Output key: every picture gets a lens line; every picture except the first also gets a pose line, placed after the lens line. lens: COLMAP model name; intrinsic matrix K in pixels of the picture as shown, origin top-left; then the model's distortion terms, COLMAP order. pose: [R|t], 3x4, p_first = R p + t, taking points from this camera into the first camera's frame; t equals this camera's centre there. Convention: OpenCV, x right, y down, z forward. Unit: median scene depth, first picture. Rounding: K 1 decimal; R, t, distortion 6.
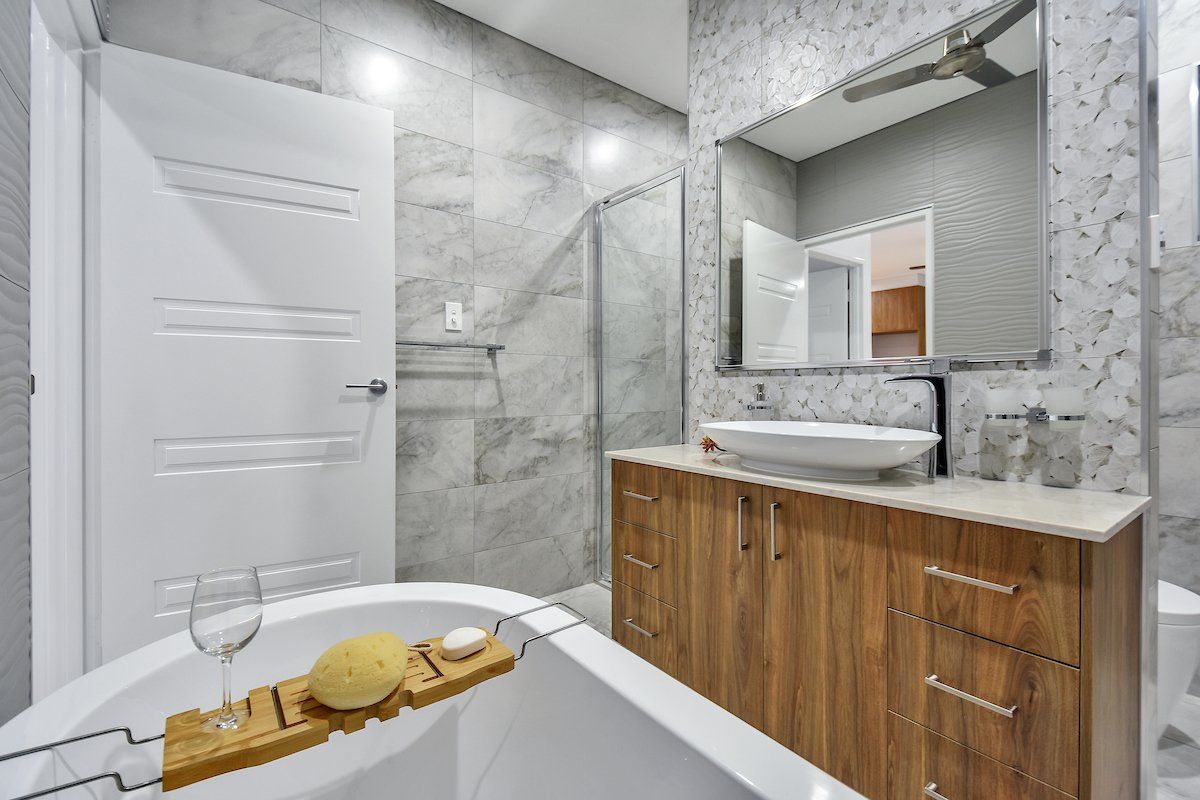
lens RADIAL K [[526.6, 0, 584.0], [0, 526.6, 409.5], [0, 0, 1]] dist [0.014455, -0.012951]
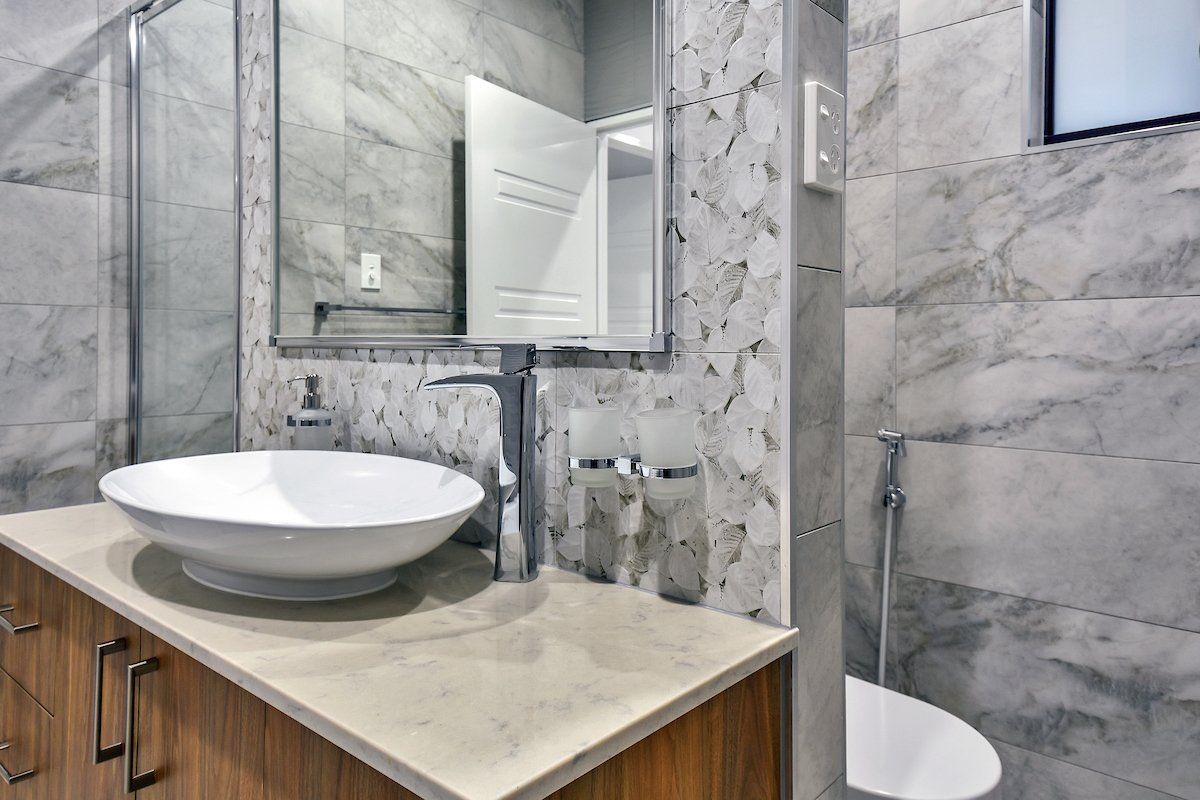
lens RADIAL K [[808.4, 0, 602.3], [0, 808.4, 368.3], [0, 0, 1]] dist [0.049820, -0.002703]
pose [[0.973308, 0.001160, 0.229498, 0.455376], [0.000804, 0.999964, -0.008463, -0.051776], [-0.229499, 0.008422, 0.973272, 0.171934]]
